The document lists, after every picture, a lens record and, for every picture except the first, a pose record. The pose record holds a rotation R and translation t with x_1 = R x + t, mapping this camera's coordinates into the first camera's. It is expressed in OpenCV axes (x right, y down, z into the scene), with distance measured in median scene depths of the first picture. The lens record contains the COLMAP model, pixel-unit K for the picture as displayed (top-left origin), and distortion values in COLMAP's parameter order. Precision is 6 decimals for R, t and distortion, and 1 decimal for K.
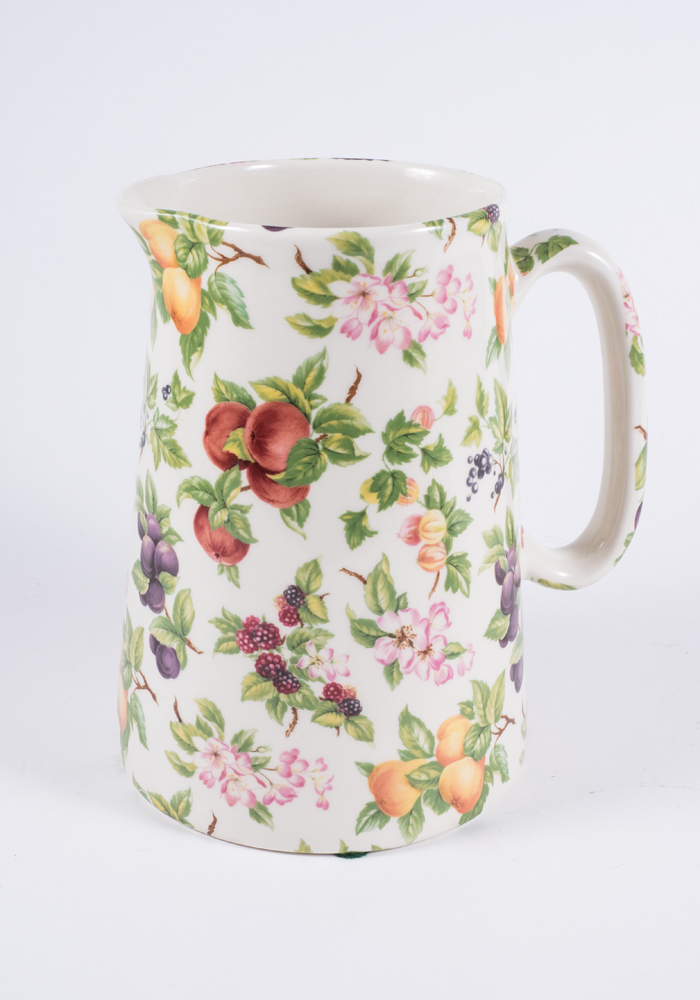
lens RADIAL K [[1598.7, 0, 350.5], [0, 1598.7, 505.3], [0, 0, 1]] dist [-0.025967, 0.000000]
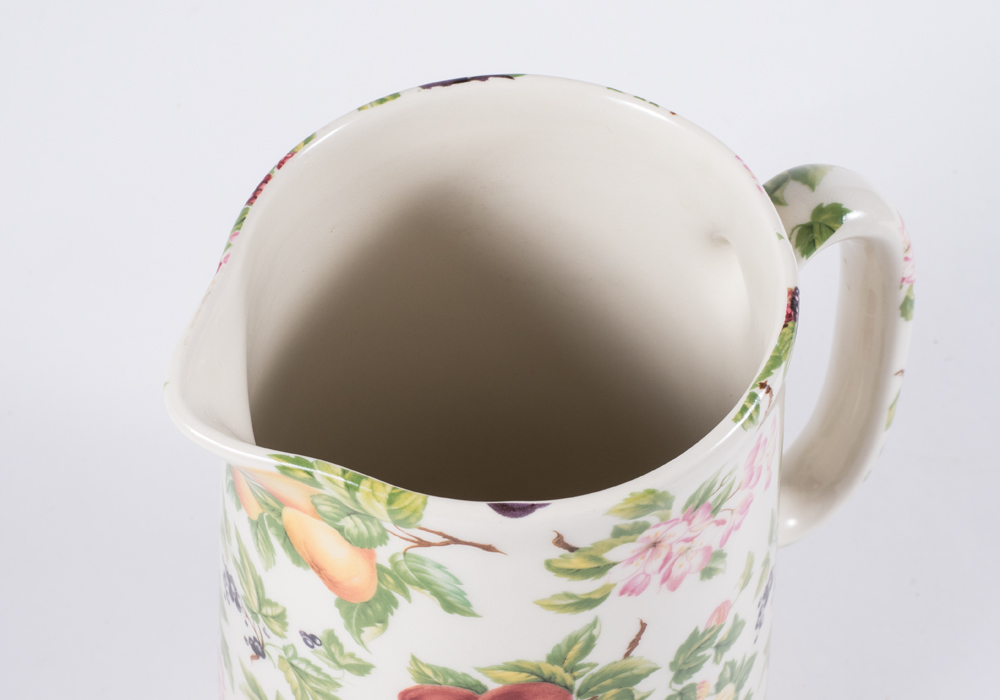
lens RADIAL K [[1689.1, 0, 496.3], [0, 1689.1, 351.5], [0, 0, 1]] dist [-0.036657, 0.000000]
pose [[0.951212, -0.238786, 0.195388, -0.157097], [0.122758, 0.873892, 0.470365, -0.503657], [-0.283065, -0.423432, 0.860570, 0.477217]]
